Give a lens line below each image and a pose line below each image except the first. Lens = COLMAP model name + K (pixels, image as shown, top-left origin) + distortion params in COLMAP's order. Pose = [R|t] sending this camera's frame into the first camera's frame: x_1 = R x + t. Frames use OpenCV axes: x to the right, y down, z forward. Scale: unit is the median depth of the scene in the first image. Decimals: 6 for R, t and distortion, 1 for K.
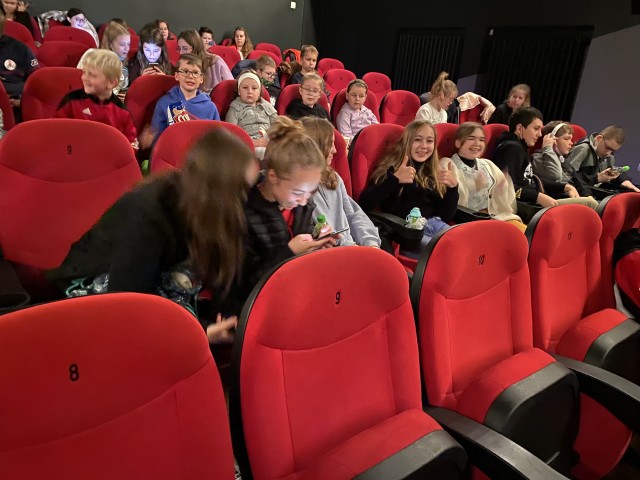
lens RADIAL K [[493.0, 0, 323.4], [0, 493.0, 239.1], [0, 0, 1]] dist [0.047965, -0.016950]
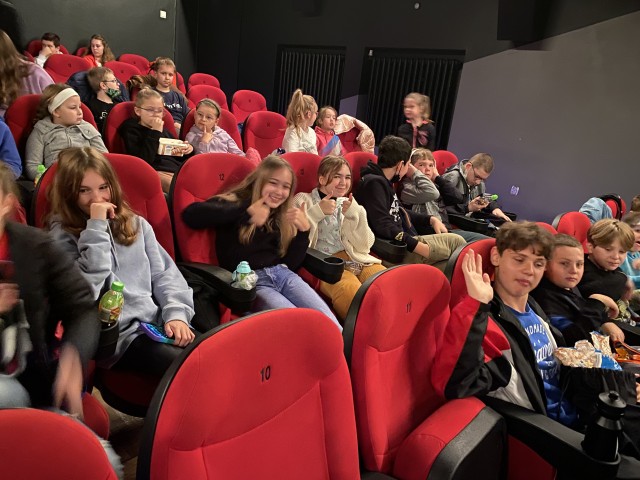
lens RADIAL K [[493.0, 0, 315.6], [0, 493.0, 245.1], [0, 0, 1]] dist [0.047965, -0.016950]
pose [[0.985627, -0.029213, 0.166393, 0.100757], [0.032548, 0.999320, -0.017348, -0.043132], [-0.165773, 0.022514, 0.985907, 0.115369]]
